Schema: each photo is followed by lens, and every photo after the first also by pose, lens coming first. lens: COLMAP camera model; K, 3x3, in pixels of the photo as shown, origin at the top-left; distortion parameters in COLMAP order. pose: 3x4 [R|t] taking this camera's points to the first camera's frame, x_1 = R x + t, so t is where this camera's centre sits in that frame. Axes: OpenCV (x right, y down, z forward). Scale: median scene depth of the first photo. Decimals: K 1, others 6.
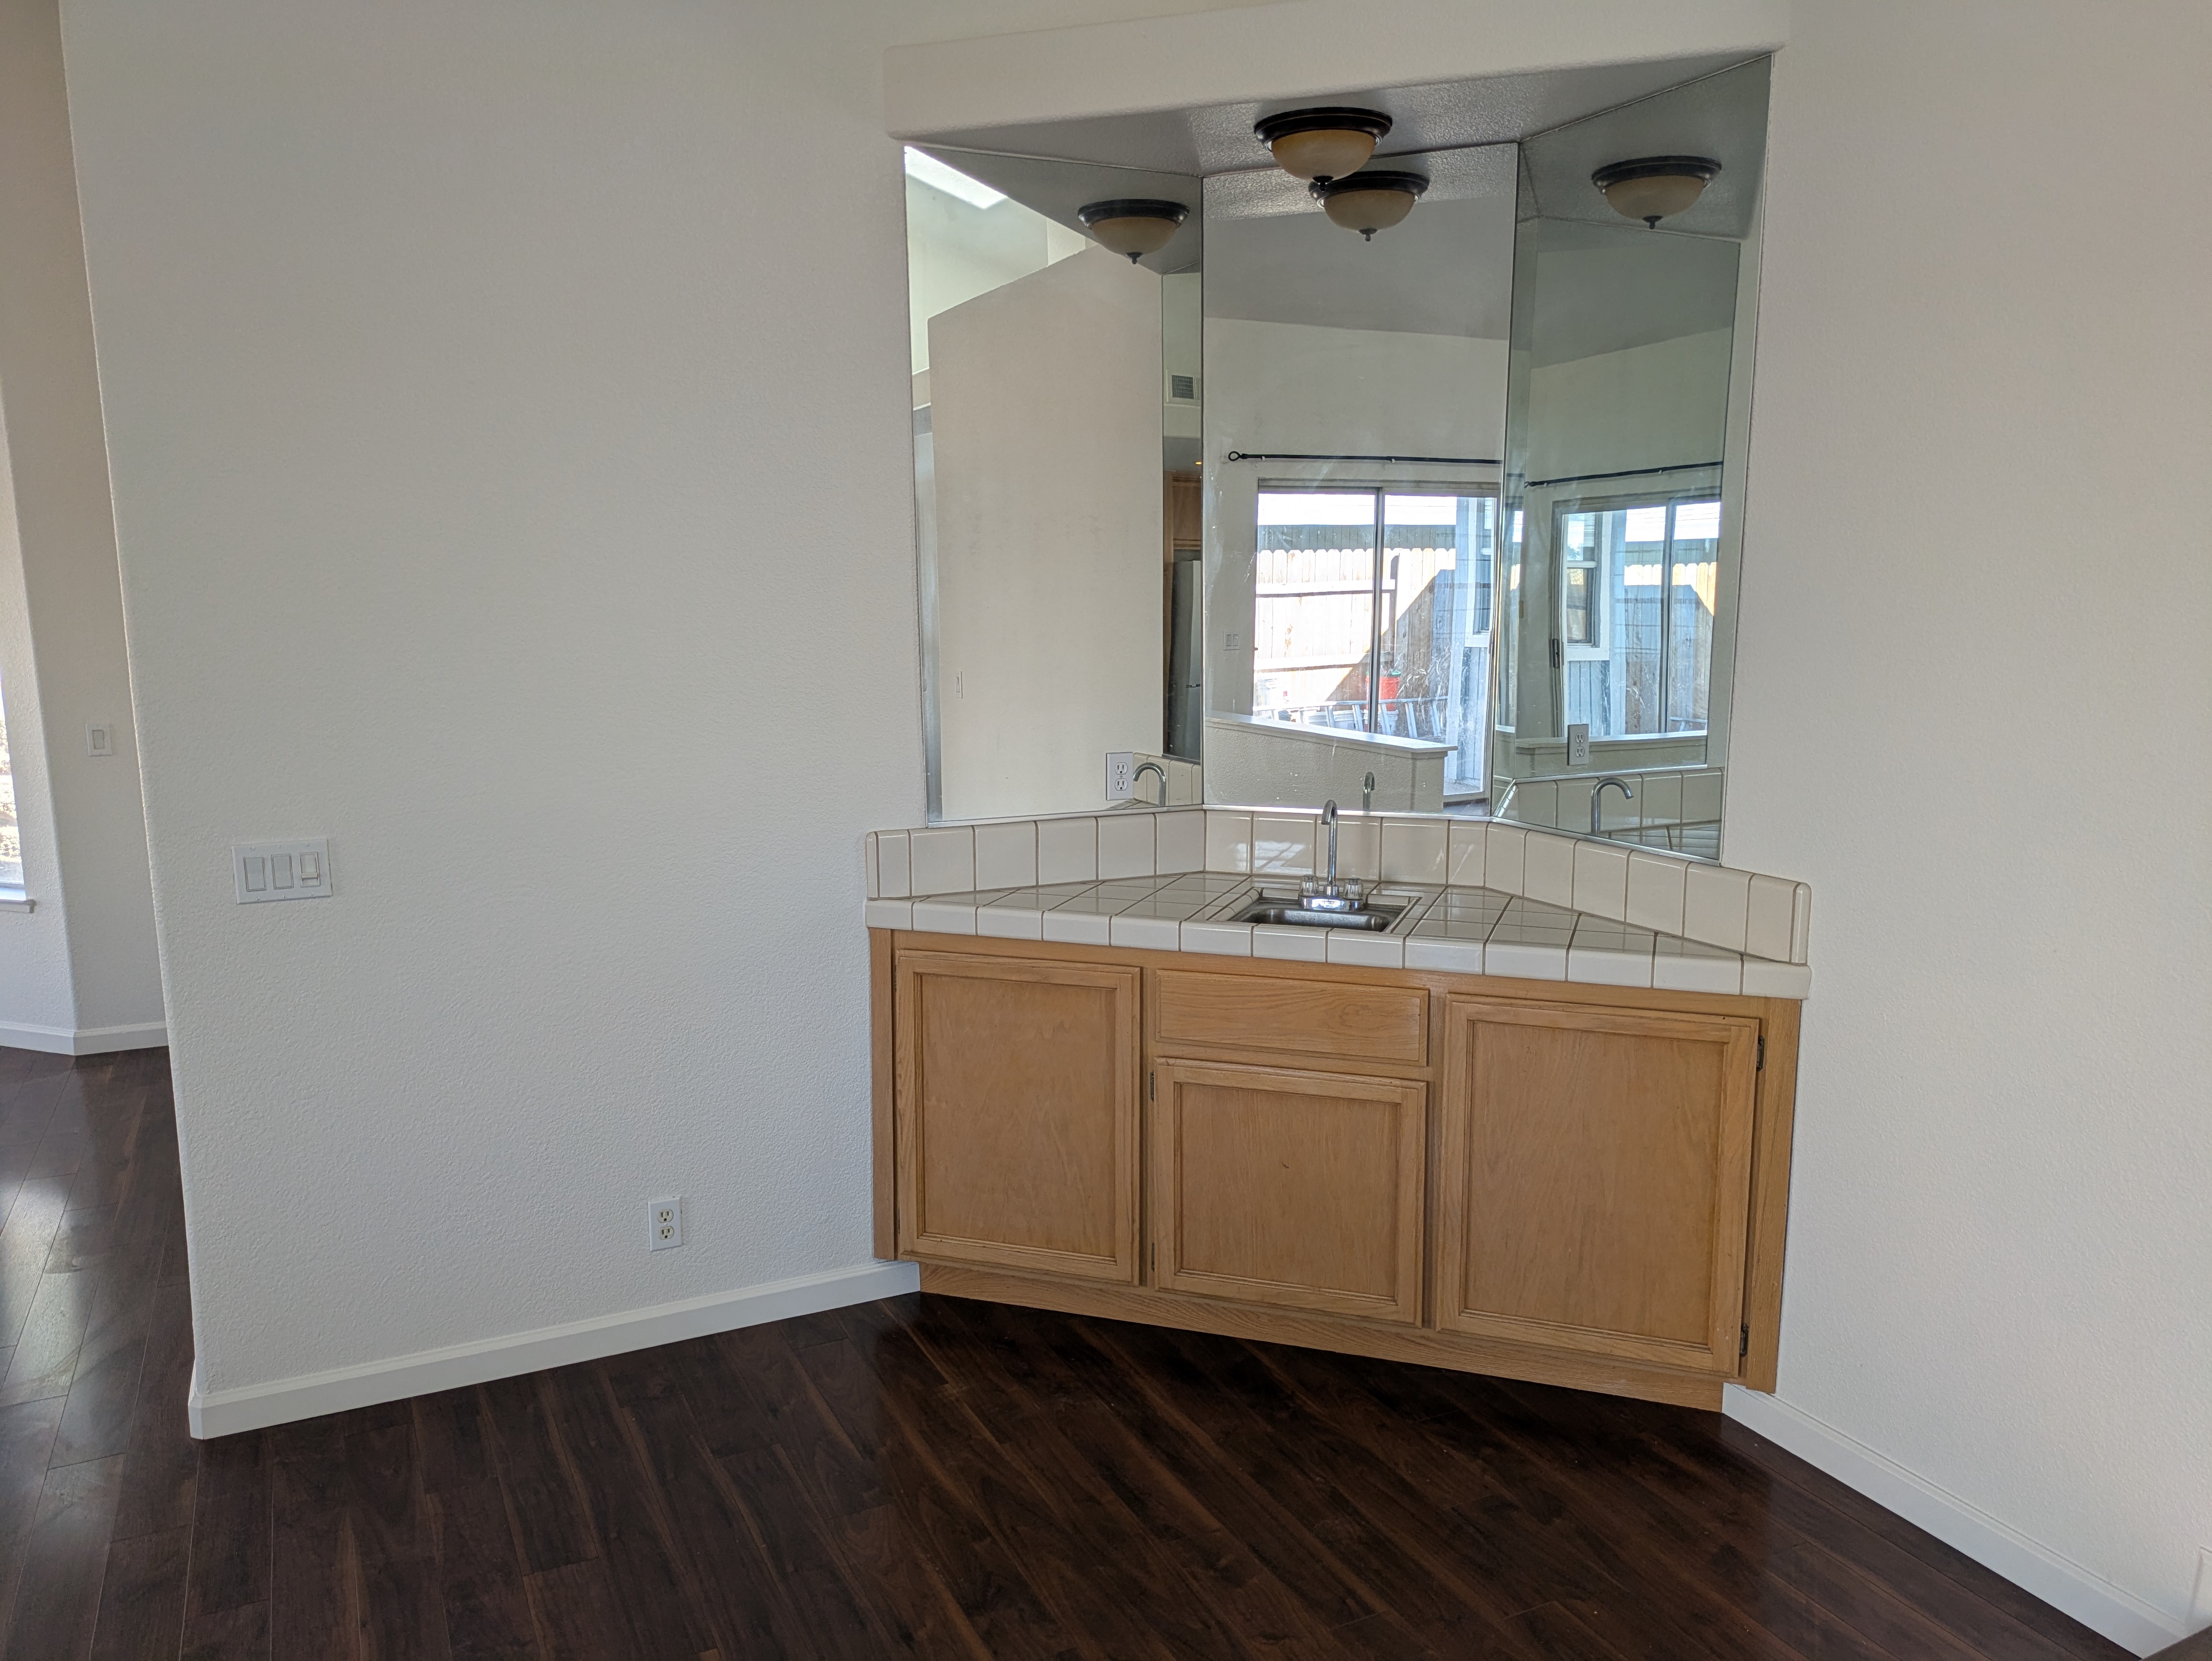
lens RADIAL K [[1634.1, 0, 1107.1], [0, 1634.1, 836.8], [0, 0, 1]] dist [0.051816, -0.026059]
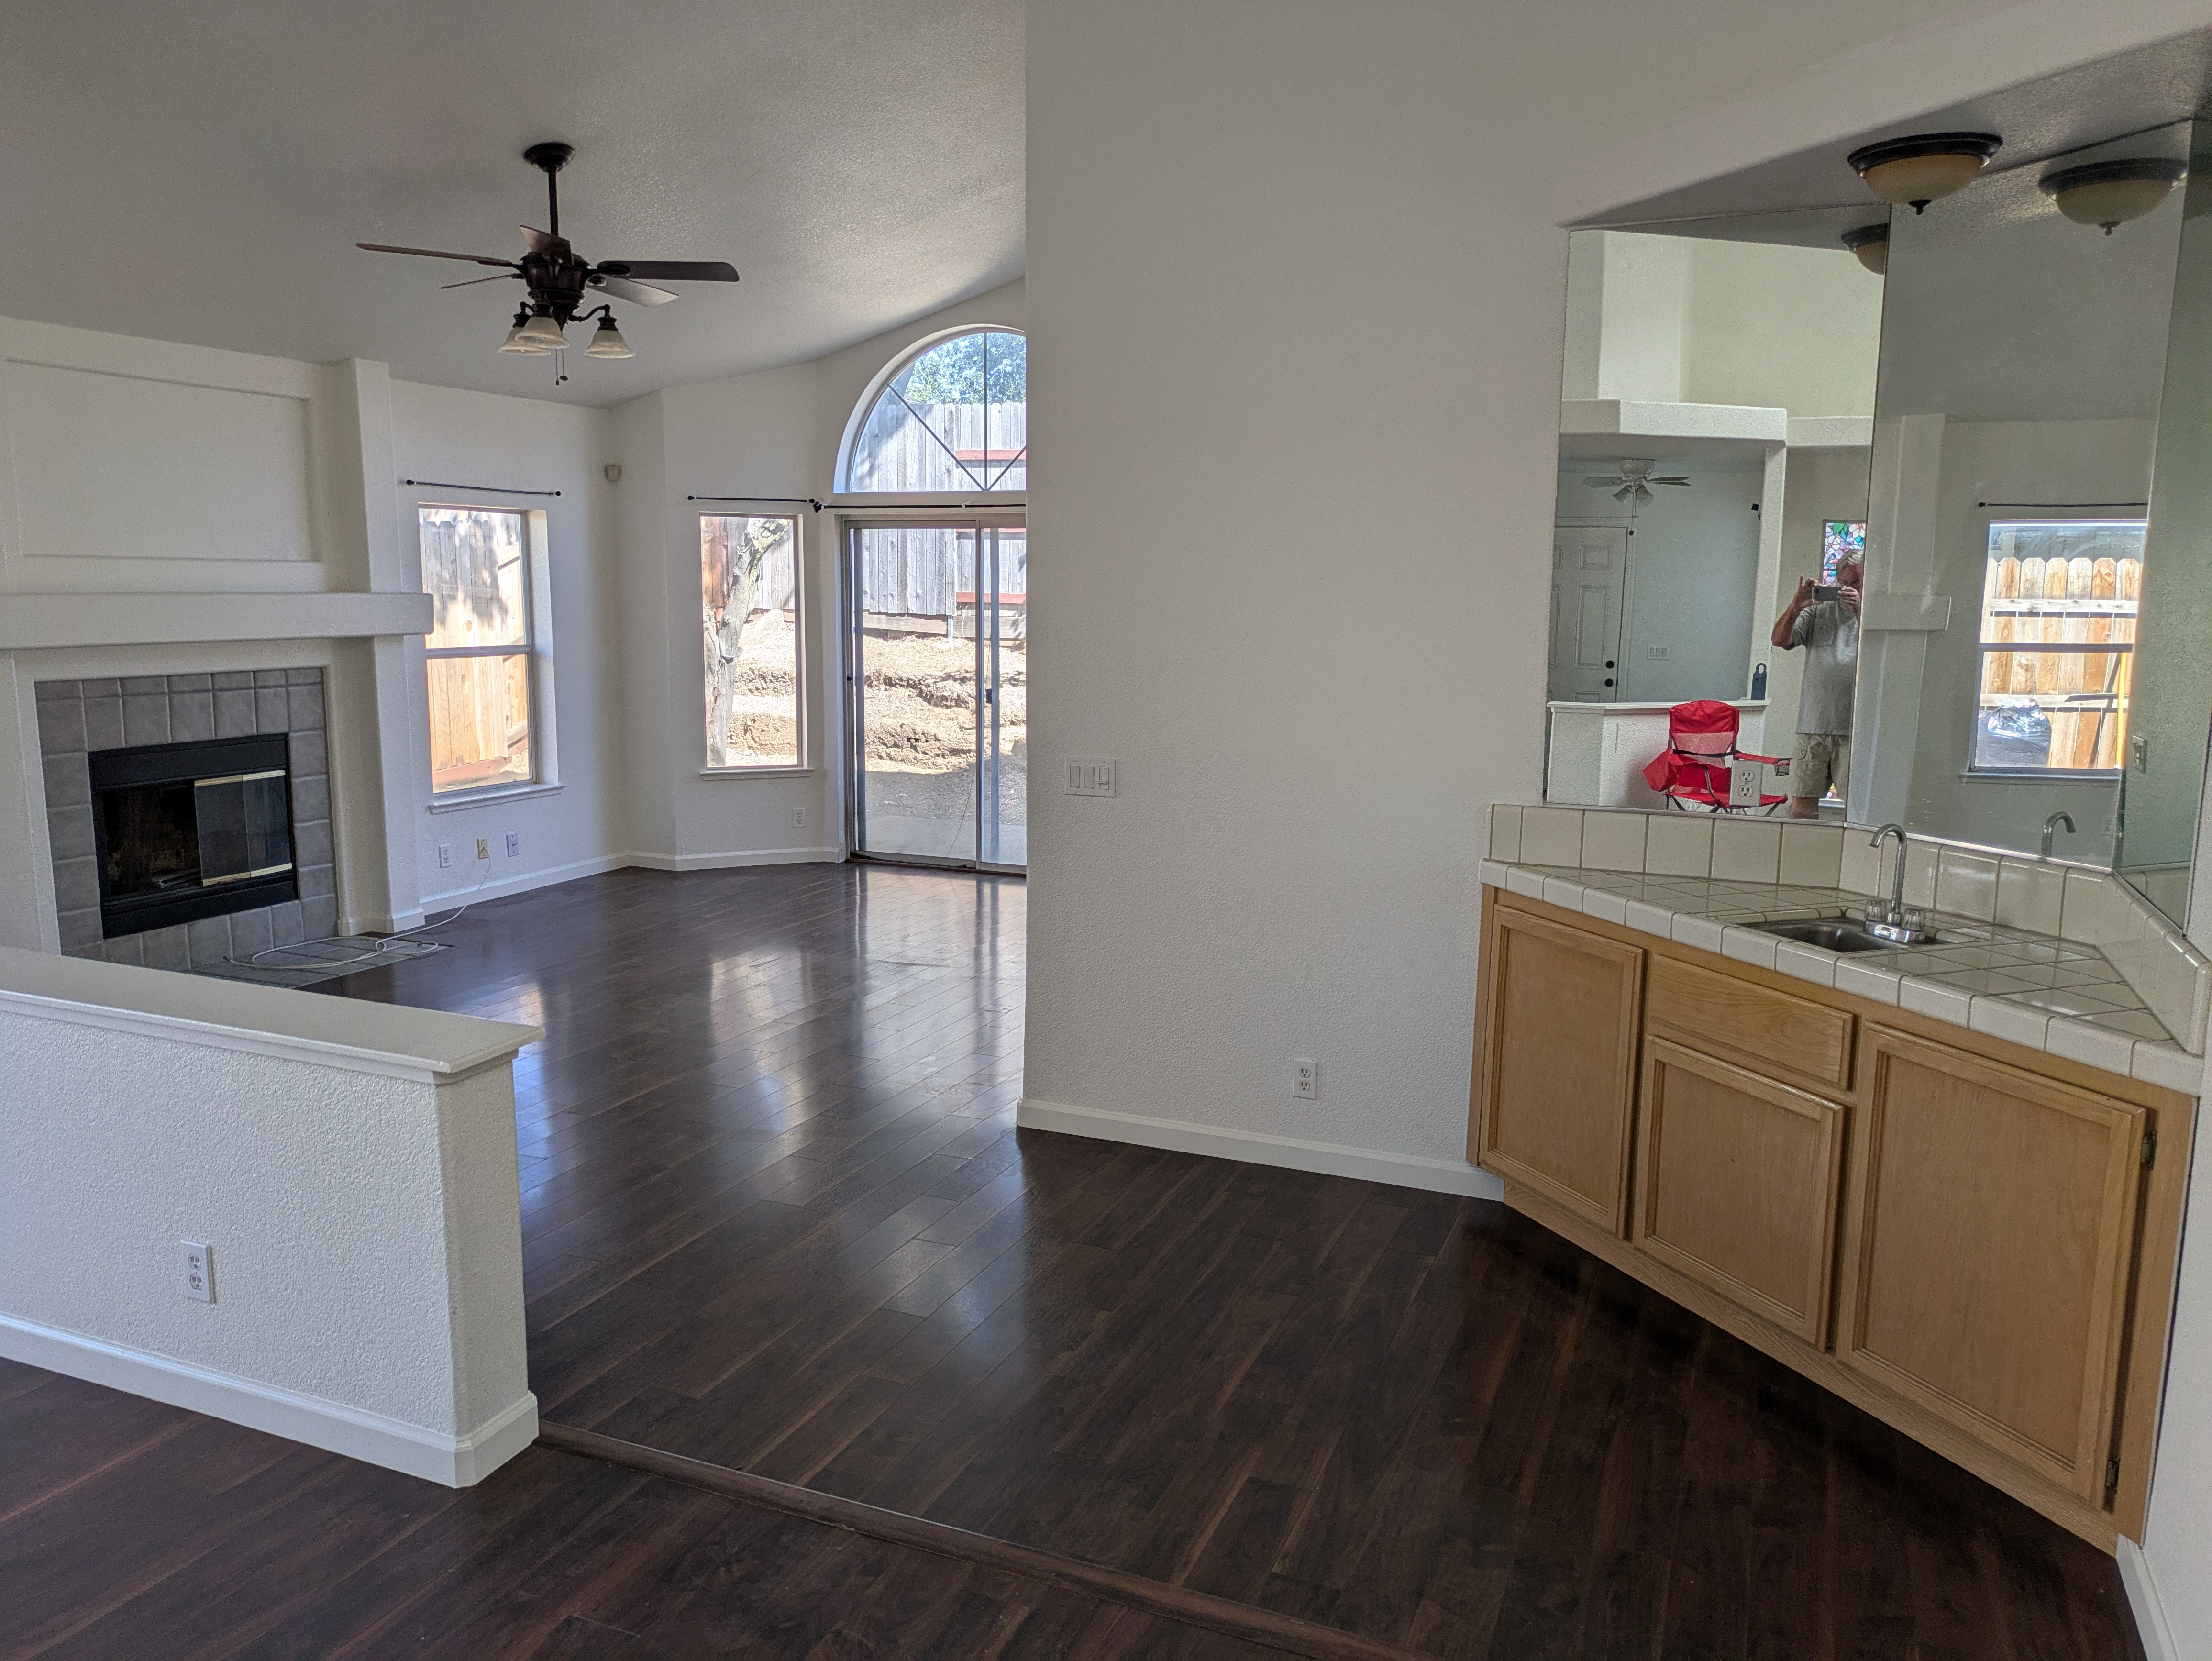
lens RADIAL K [[1634.1, 0, 1107.7], [0, 1634.1, 828.8], [0, 0, 1]] dist [0.051816, -0.026059]
pose [[0.658268, 0.122984, -0.742670, 0.581503], [-0.132918, 0.990053, 0.046138, -0.003548], [0.740956, 0.068343, 0.668066, -0.010882]]
